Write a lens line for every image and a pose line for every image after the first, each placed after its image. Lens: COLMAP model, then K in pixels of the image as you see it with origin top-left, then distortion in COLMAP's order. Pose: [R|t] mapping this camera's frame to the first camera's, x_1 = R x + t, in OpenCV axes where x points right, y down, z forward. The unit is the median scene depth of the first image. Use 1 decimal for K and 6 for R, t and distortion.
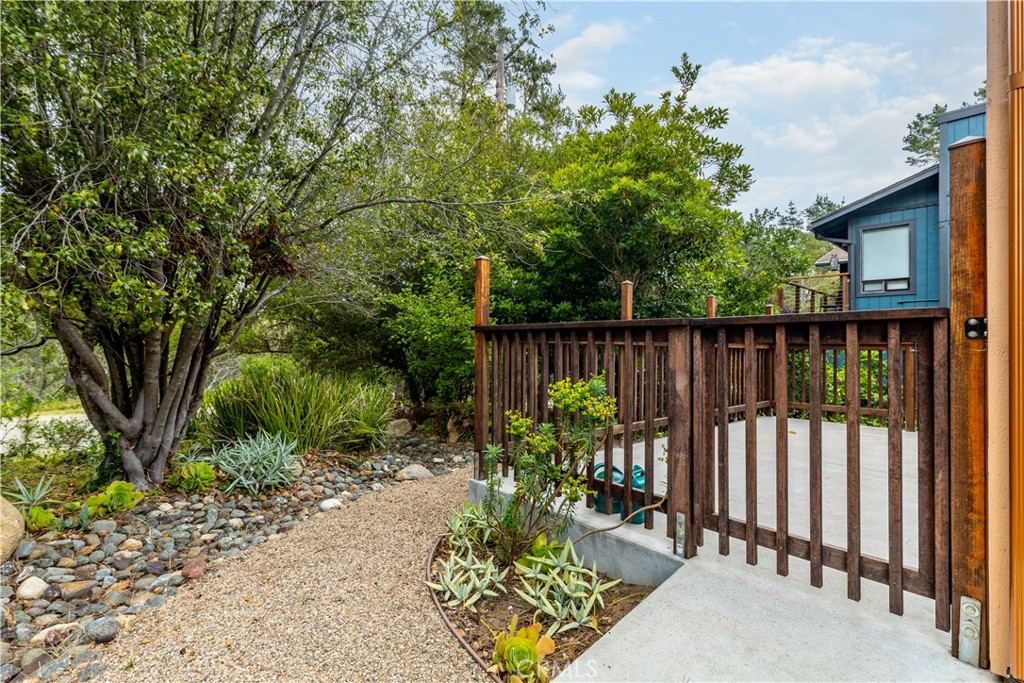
lens RADIAL K [[473.2, 0, 513.3], [0, 473.2, 345.5], [0, 0, 1]] dist [-0.000751, -0.000040]
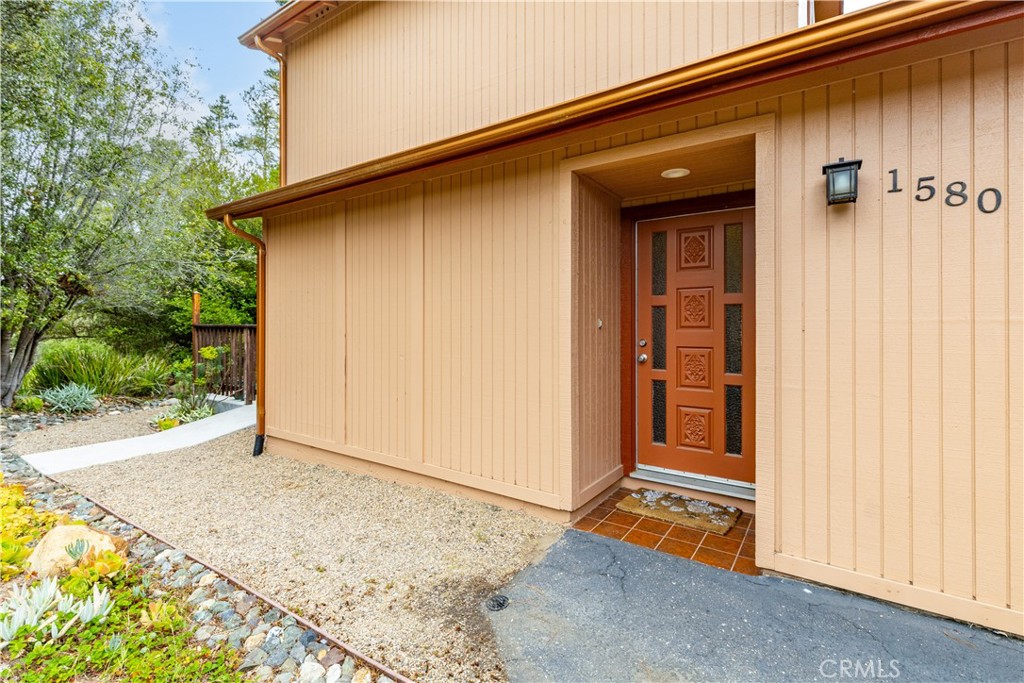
lens RADIAL K [[473.2, 0, 510.1], [0, 473.2, 331.9], [0, 0, 1]] dist [-0.000751, -0.000040]
pose [[0.964775, -0.015296, 0.262633, 0.588279], [0.010742, 0.999766, 0.018768, -0.025177], [-0.262858, -0.015286, 0.964713, -1.134562]]
